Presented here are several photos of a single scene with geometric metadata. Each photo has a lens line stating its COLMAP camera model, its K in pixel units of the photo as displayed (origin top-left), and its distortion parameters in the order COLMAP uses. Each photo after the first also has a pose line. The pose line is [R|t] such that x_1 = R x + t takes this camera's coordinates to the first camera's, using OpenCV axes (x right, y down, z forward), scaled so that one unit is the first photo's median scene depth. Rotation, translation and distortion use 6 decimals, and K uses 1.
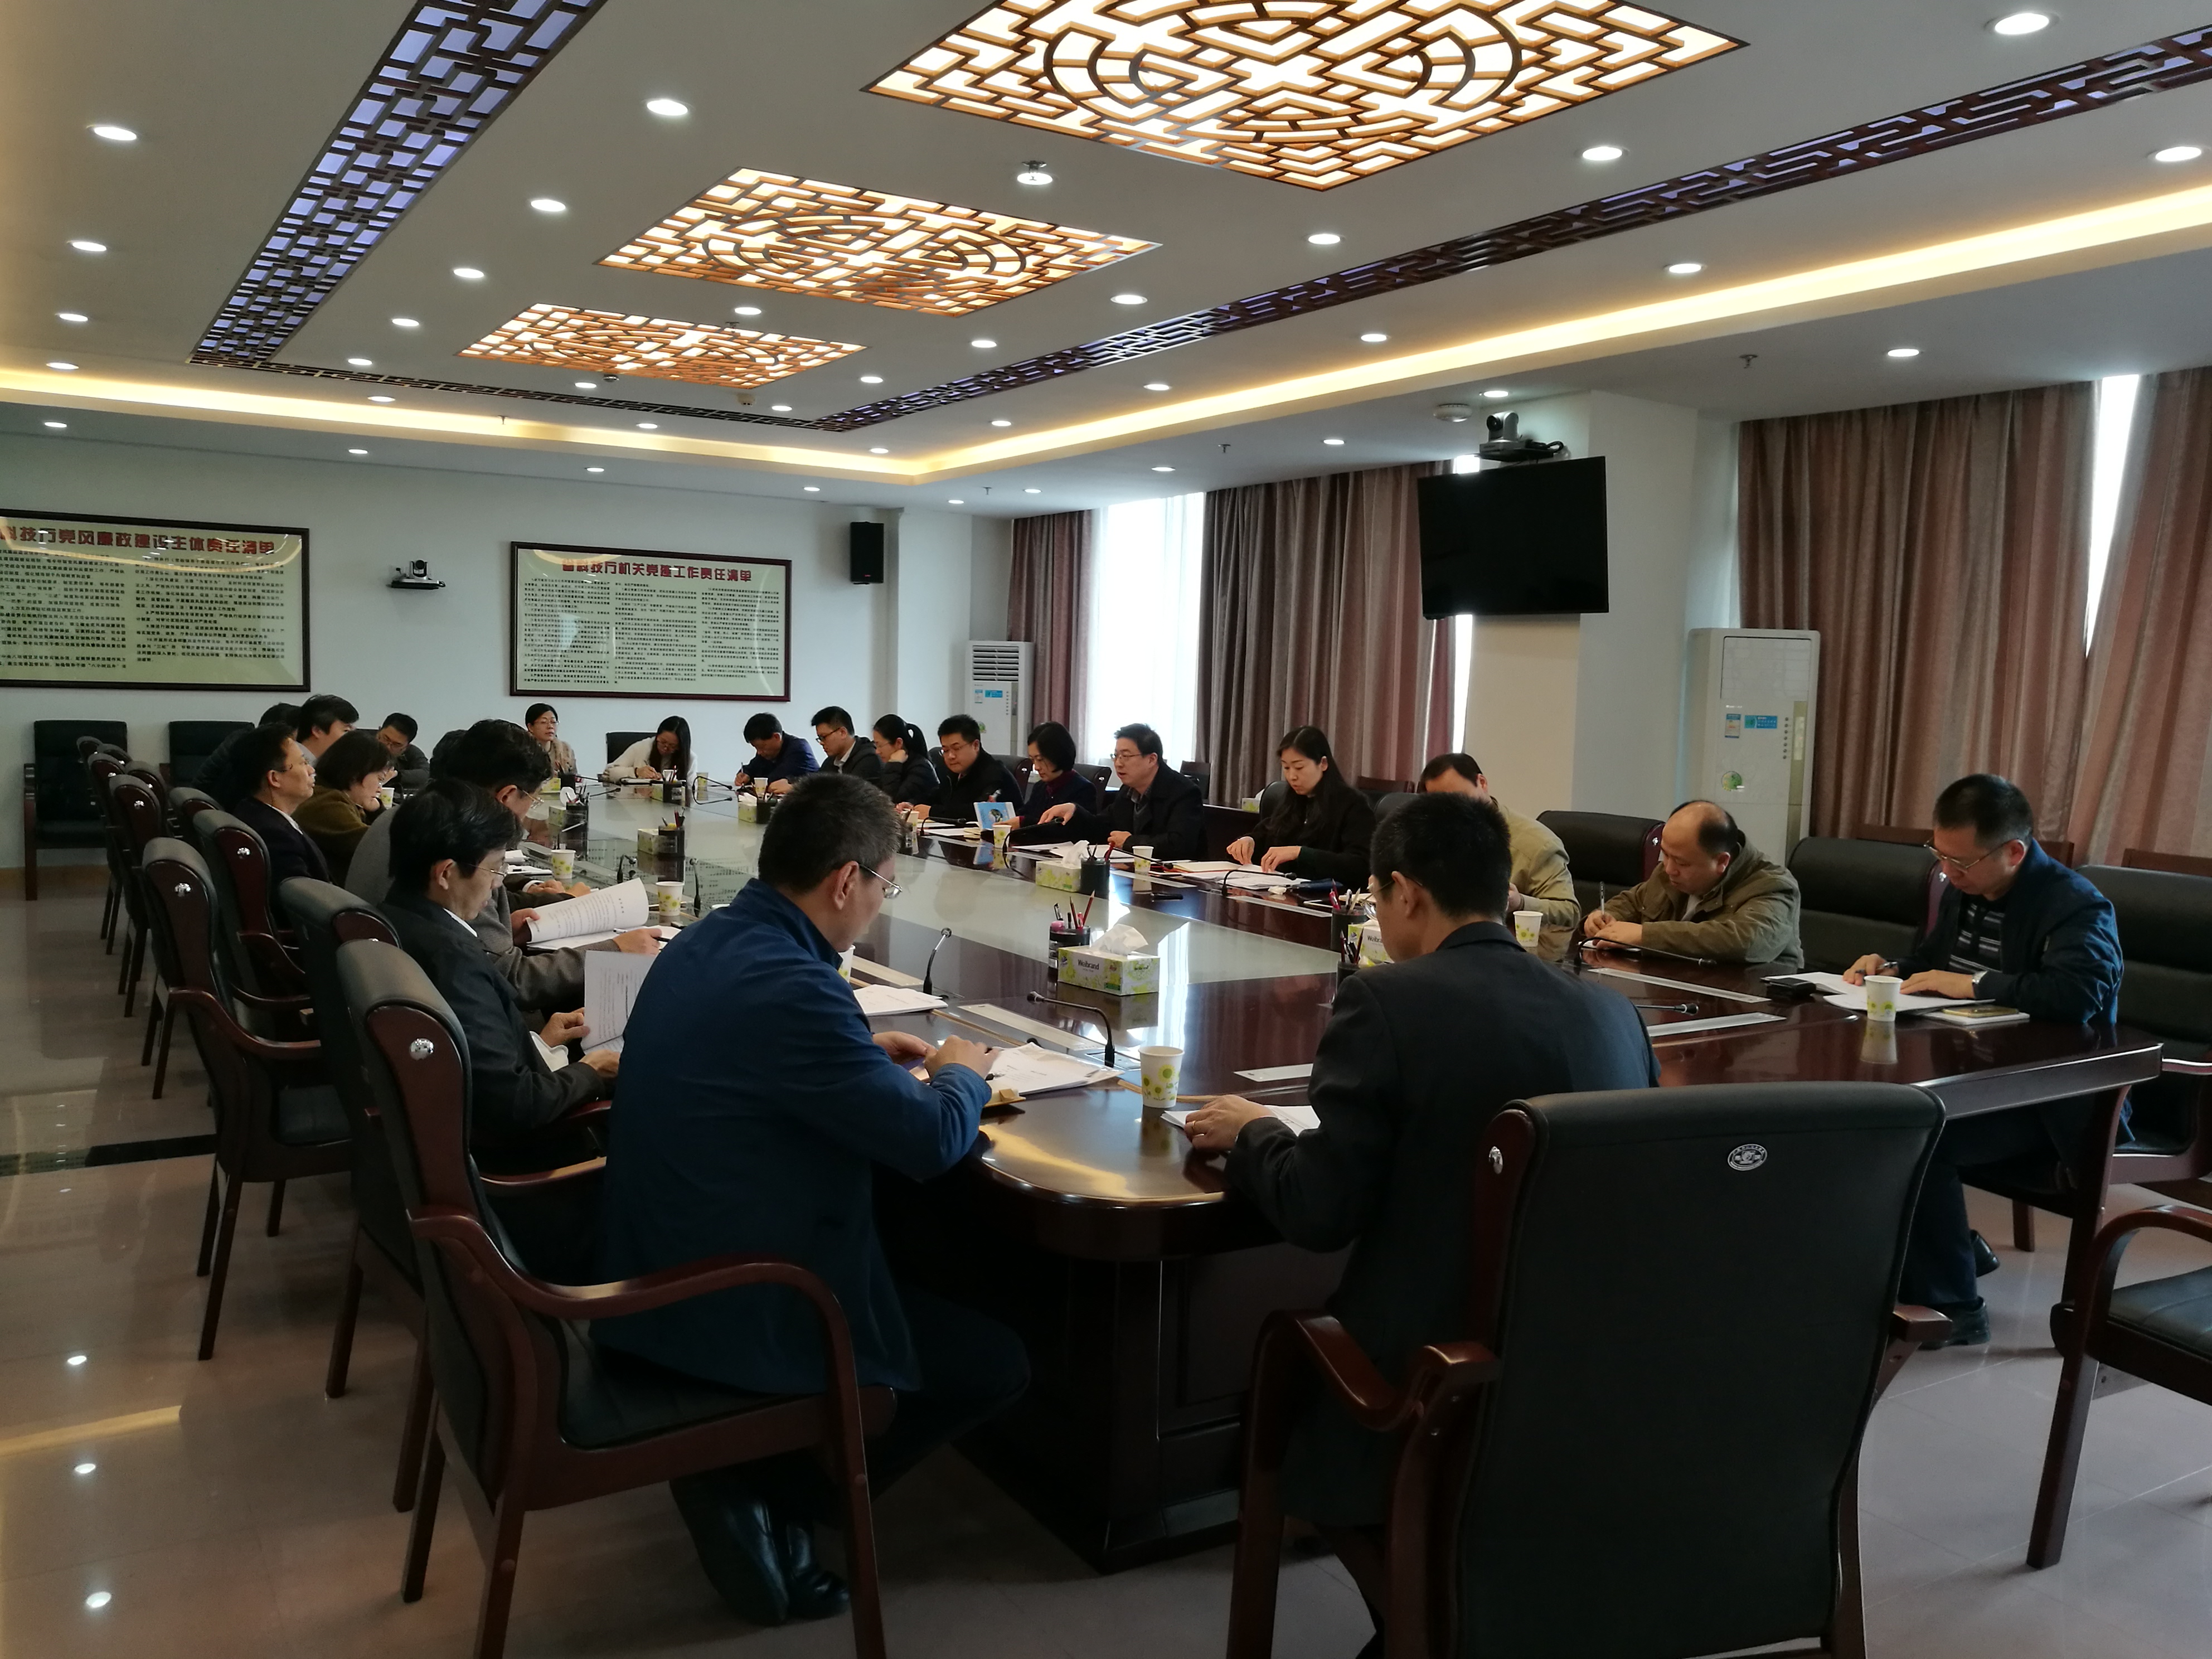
lens RADIAL K [[1753.9, 0, 1106.0], [0, 1753.9, 829.5], [0, 0, 1]] dist [-0.002952, -0.001665]
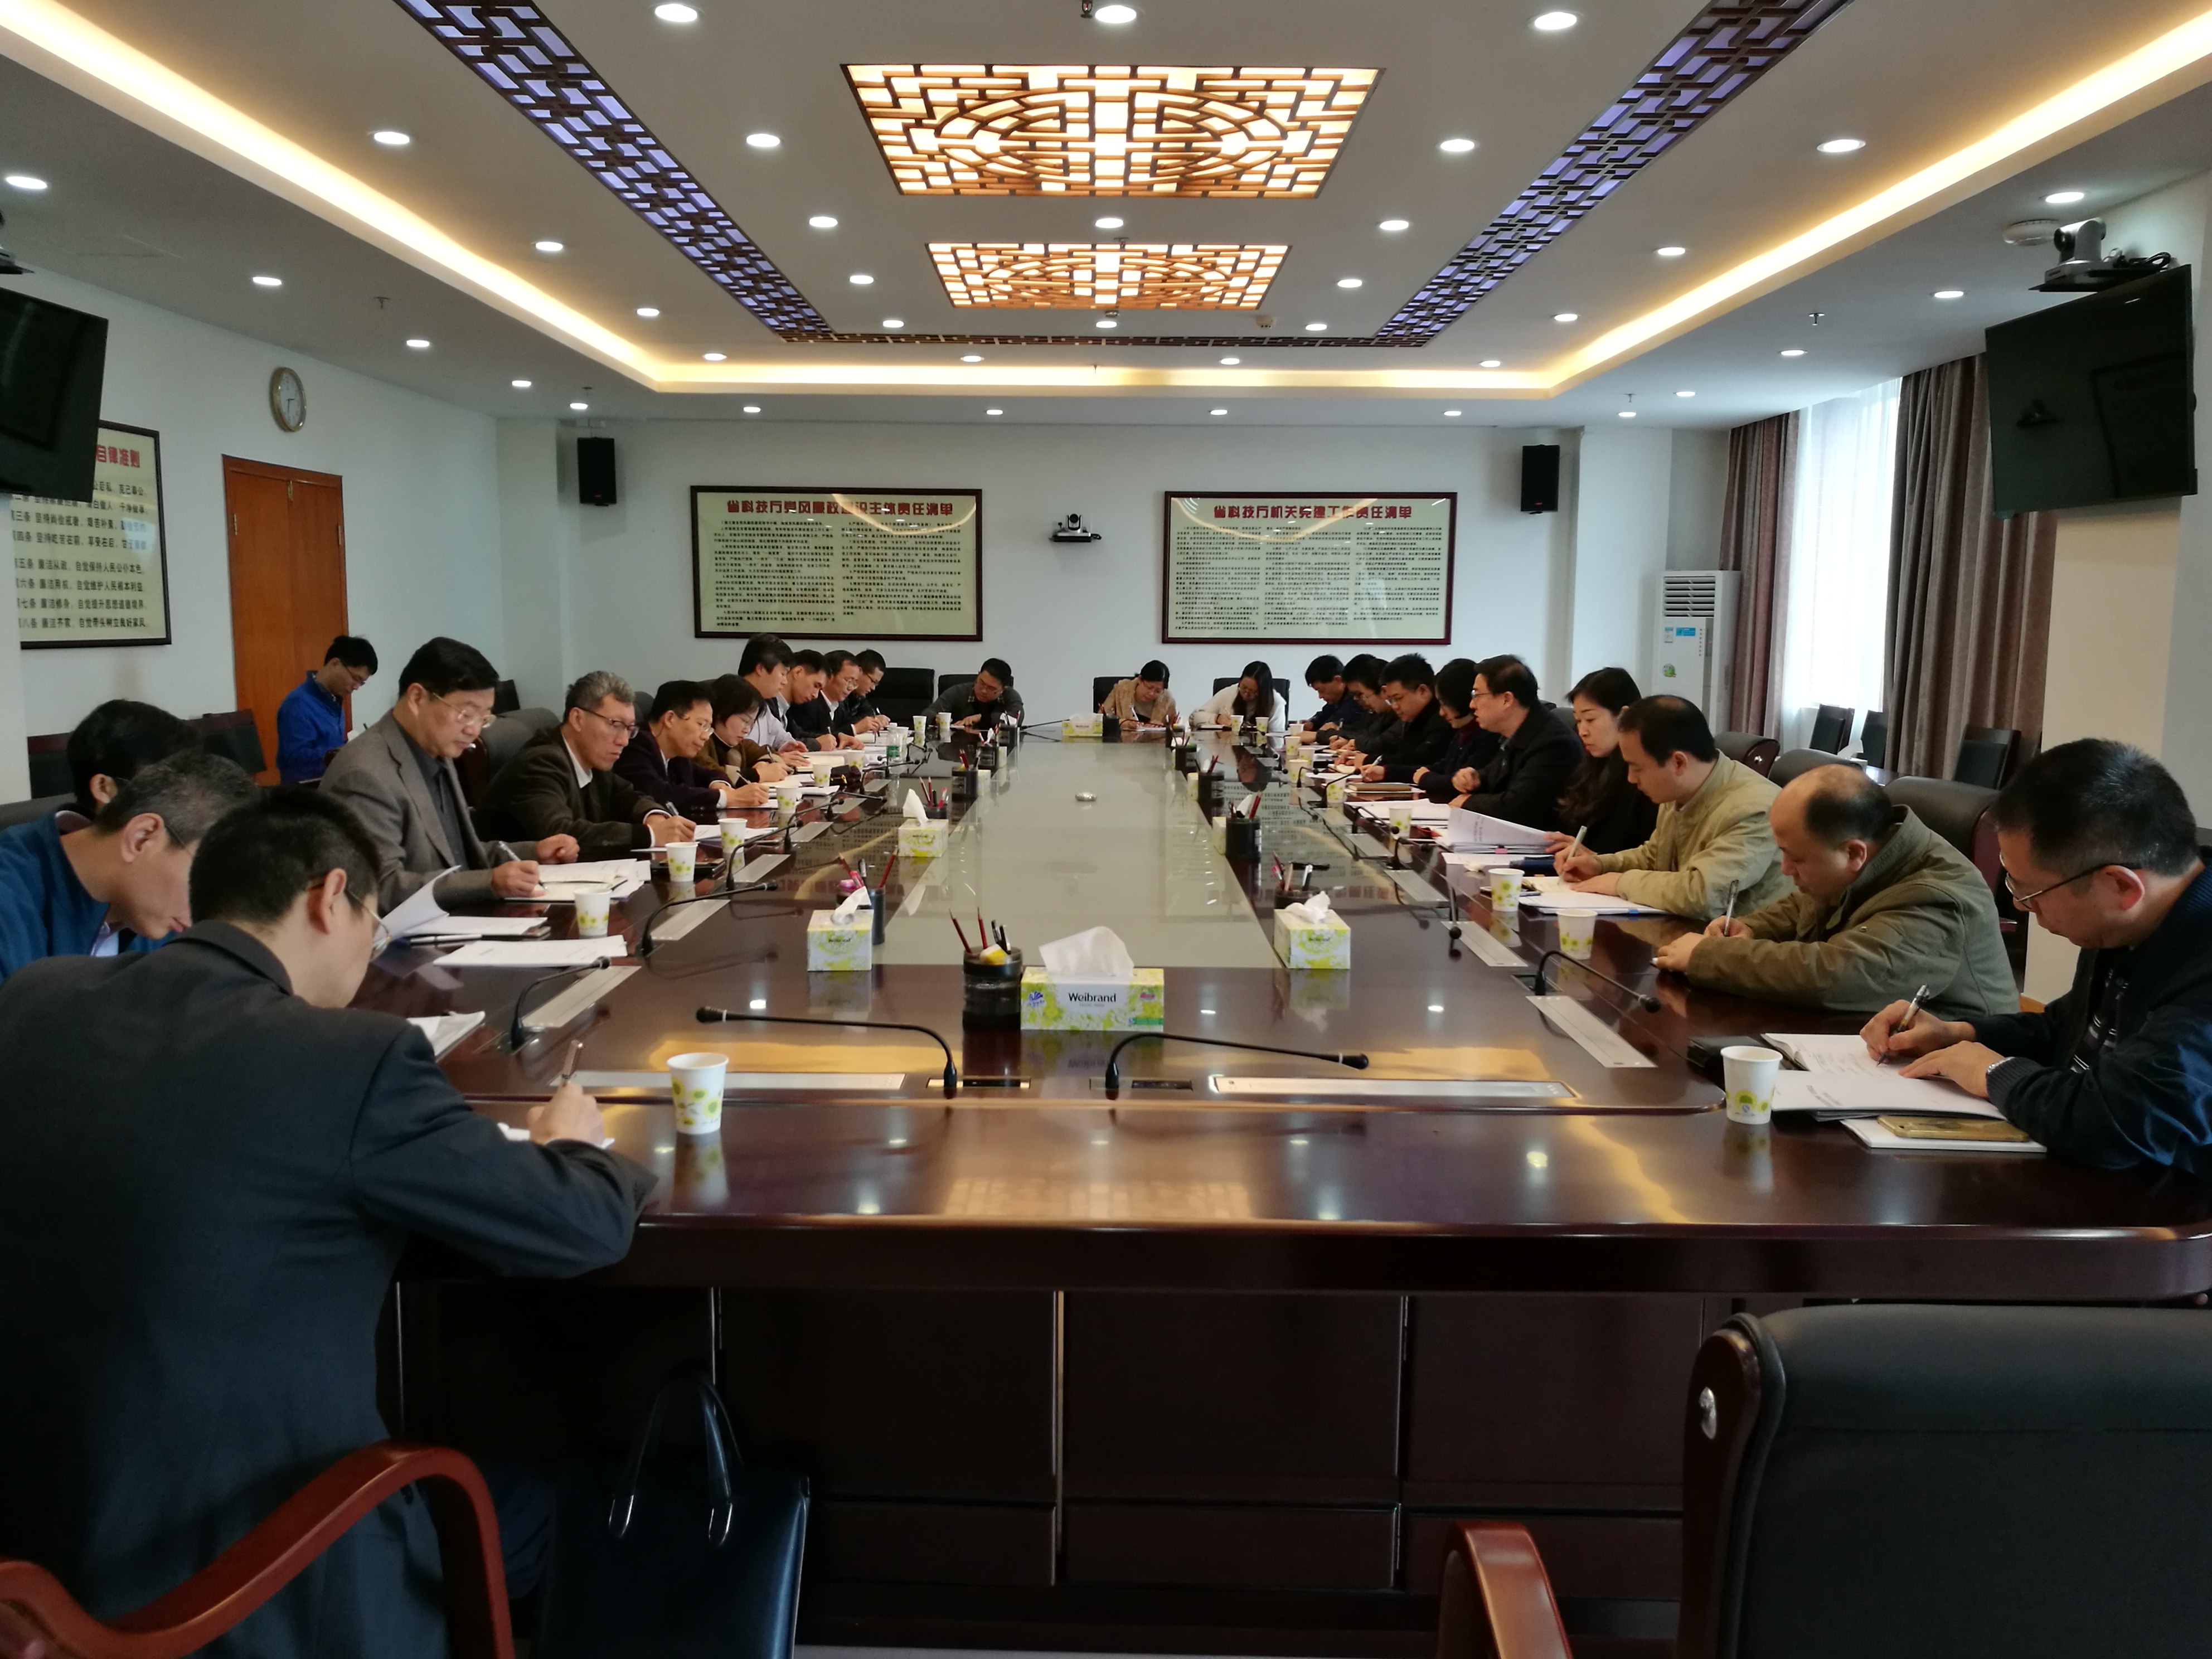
lens RADIAL K [[1730.3, 0, 1107.7], [0, 1730.3, 869.1], [0, 0, 1]] dist [0.119805, -0.209404]
pose [[0.850661, 0.055894, -0.522735, 0.187243], [-0.028533, 0.997775, 0.060256, -0.003863], [0.524940, -0.036342, 0.850363, 0.114808]]
